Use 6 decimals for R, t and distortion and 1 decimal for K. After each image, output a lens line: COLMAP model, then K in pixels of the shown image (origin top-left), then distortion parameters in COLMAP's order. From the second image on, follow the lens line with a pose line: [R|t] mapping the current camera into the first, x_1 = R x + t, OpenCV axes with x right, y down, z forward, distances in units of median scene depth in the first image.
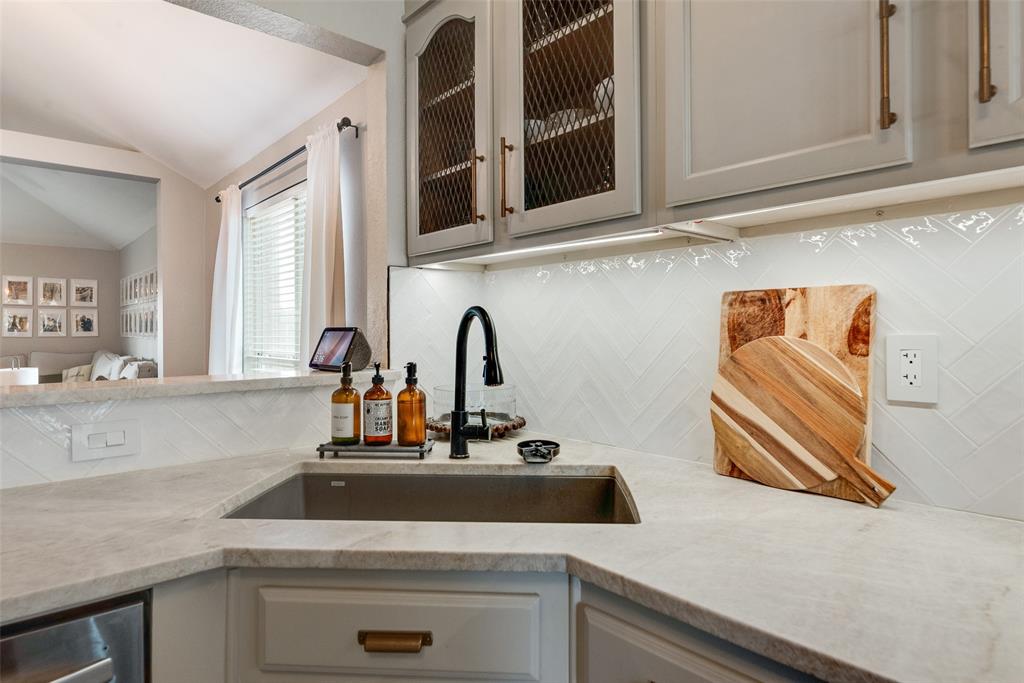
lens RADIAL K [[571.8, 0, 520.1], [0, 571.8, 335.0], [0, 0, 1]] dist [-0.000717, -0.000500]
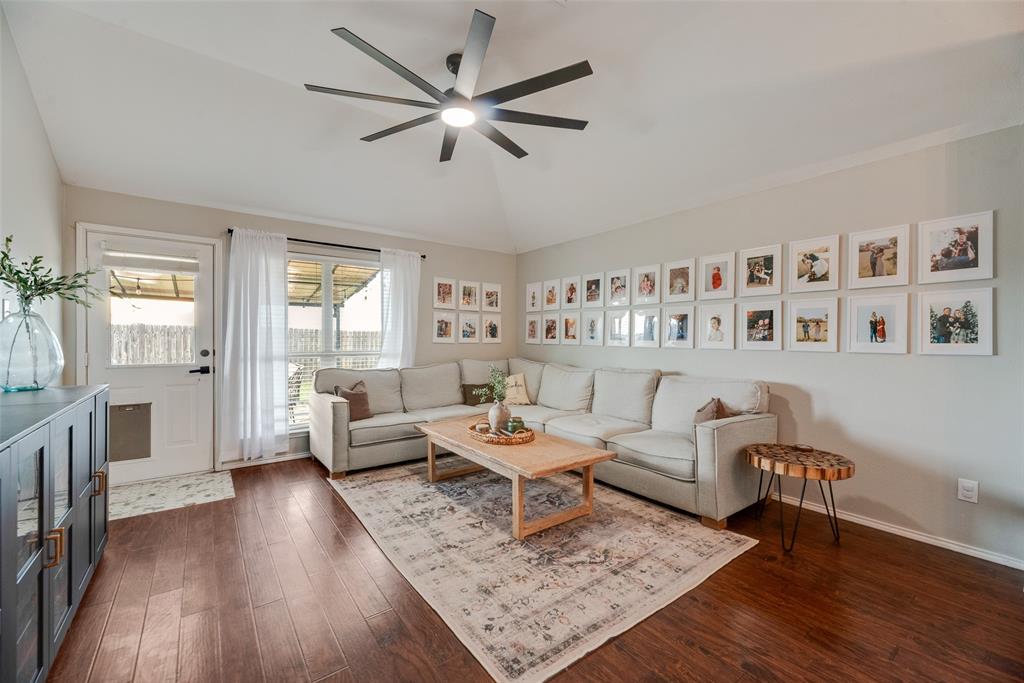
lens RADIAL K [[417.4, 0, 516.4], [0, 417.4, 341.5], [0, 0, 1]] dist [-0.003943, 0.000227]
pose [[0.995921, 0.009024, -0.089772, -3.527402], [-0.009189, 0.999957, -0.001423, 0.003977], [0.089755, 0.002242, 0.995961, 1.657222]]
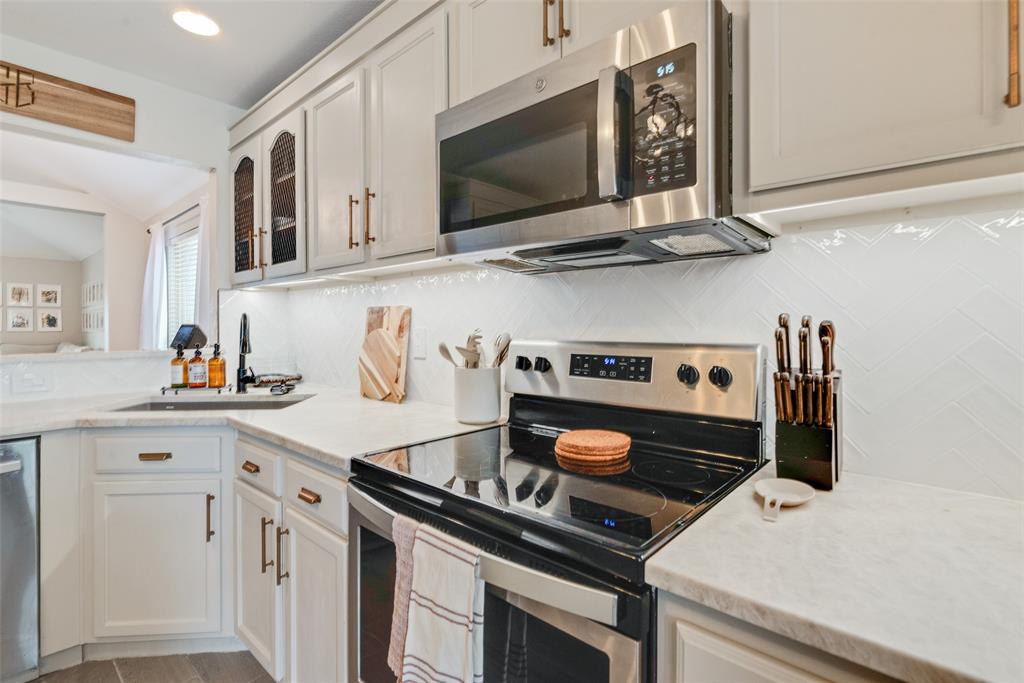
lens RADIAL K [[473.0, 0, 515.5], [0, 473.0, 330.3], [0, 0, 1]] dist [-0.001936, -0.000787]
pose [[0.993187, -0.000622, 0.116534, 0.597289], [0.000565, 1.000000, 0.000528, 0.004849], [-0.116534, -0.000459, 0.993187, -0.645980]]
